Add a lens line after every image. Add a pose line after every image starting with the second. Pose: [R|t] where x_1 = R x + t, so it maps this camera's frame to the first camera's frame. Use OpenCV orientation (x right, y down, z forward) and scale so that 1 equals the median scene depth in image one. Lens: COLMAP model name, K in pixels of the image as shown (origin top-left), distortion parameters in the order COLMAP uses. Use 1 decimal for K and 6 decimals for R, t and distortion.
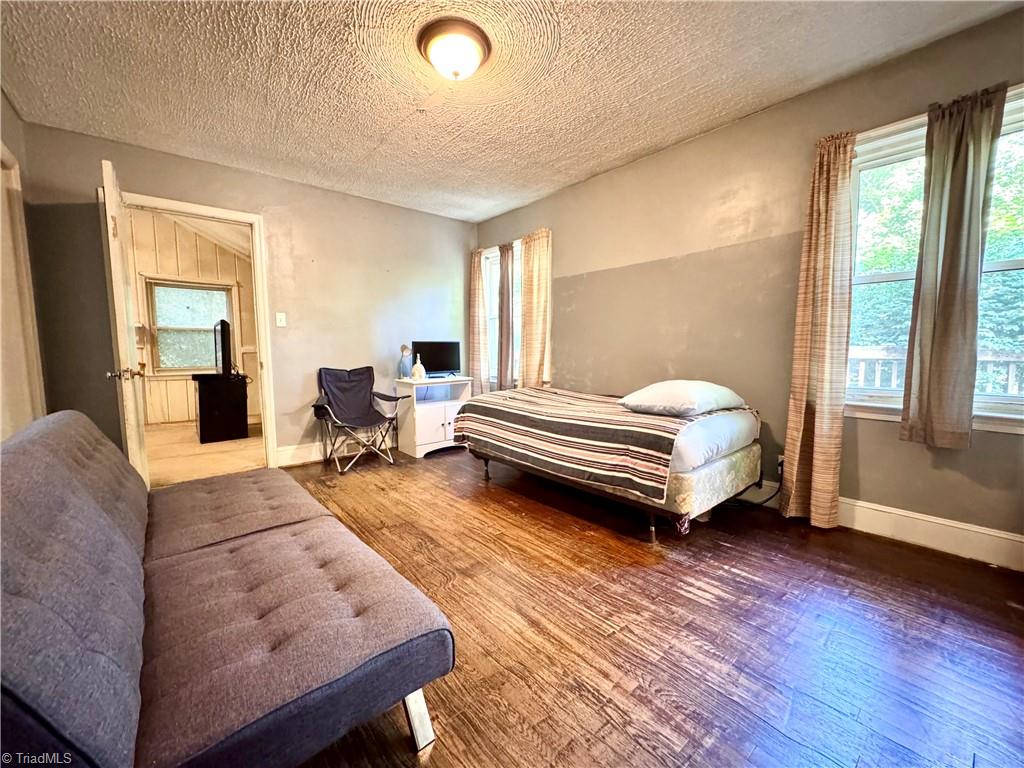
lens RADIAL K [[409.0, 0, 512.0], [0, 409.0, 384.0], [0, 0, 1]] dist [-0.009229, 0.000338]
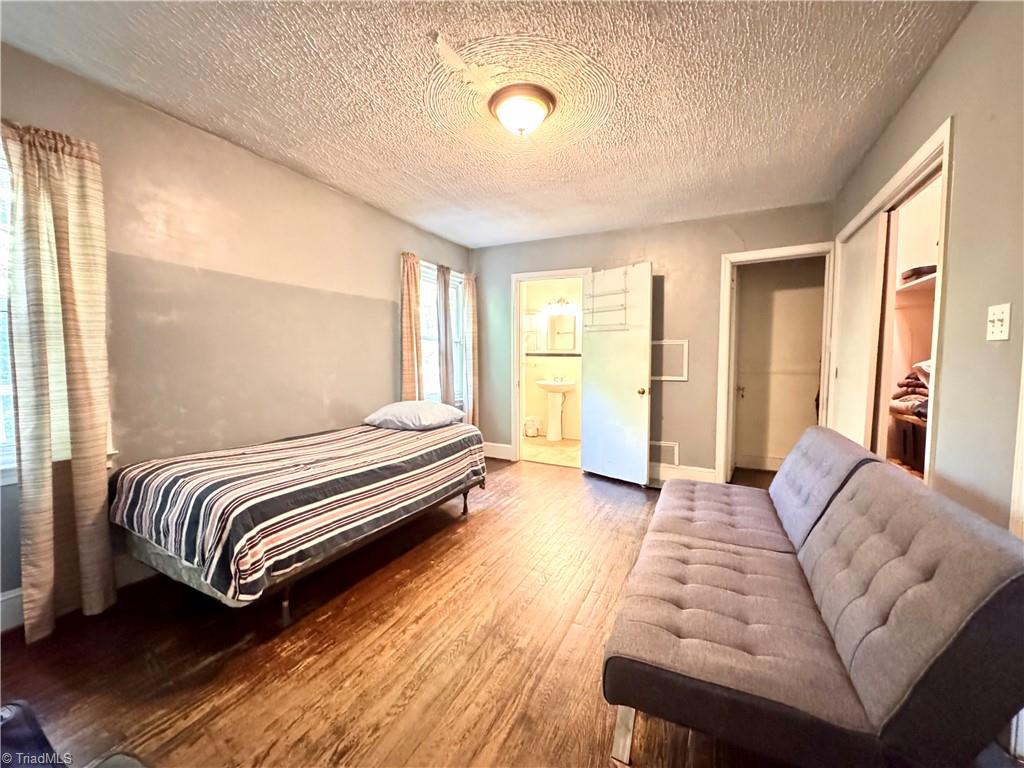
lens RADIAL K [[409.0, 0, 512.0], [0, 409.0, 384.0], [0, 0, 1]] dist [-0.009229, 0.000338]
pose [[-0.391790, -0.044460, 0.918980, -0.905042], [0.086164, 0.992669, 0.084759, -0.148358], [-0.916011, 0.112390, -0.385087, 1.194662]]
